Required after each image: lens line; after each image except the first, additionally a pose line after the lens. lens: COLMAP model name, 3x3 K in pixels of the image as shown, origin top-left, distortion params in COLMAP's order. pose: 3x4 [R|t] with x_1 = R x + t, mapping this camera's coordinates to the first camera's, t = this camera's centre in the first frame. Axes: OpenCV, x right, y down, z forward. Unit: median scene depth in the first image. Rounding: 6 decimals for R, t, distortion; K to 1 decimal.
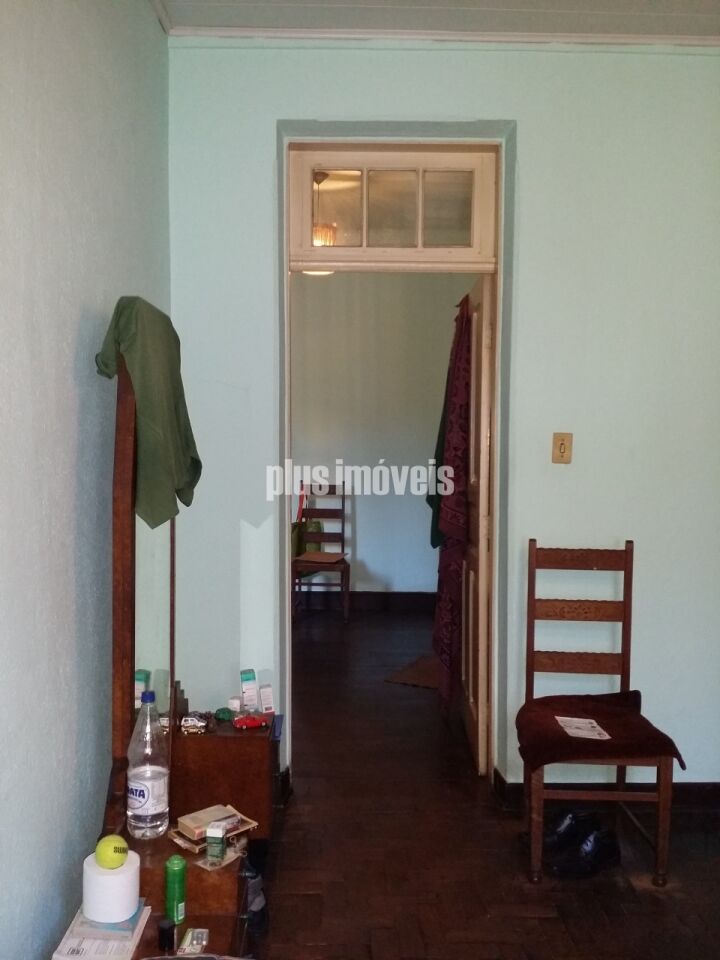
lens RADIAL K [[866.7, 0, 360.0], [0, 866.7, 480.0], [0, 0, 1]] dist [-0.058570, 0.001199]
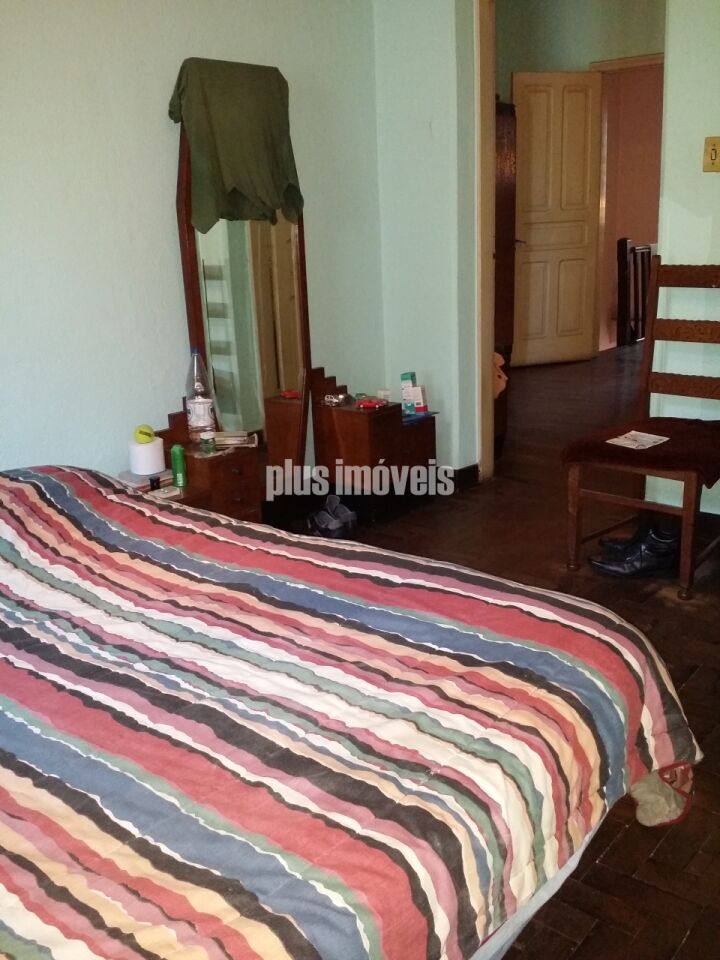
lens RADIAL K [[866.2, 0, 360.0], [0, 866.2, 480.0], [0, 0, 1]] dist [-0.001959, -0.007360]
pose [[0.779511, 0.136298, -0.611379, 0.663677], [0.019161, 0.970394, 0.240766, 0.084131], [0.626095, -0.199394, 0.753822, 0.008495]]
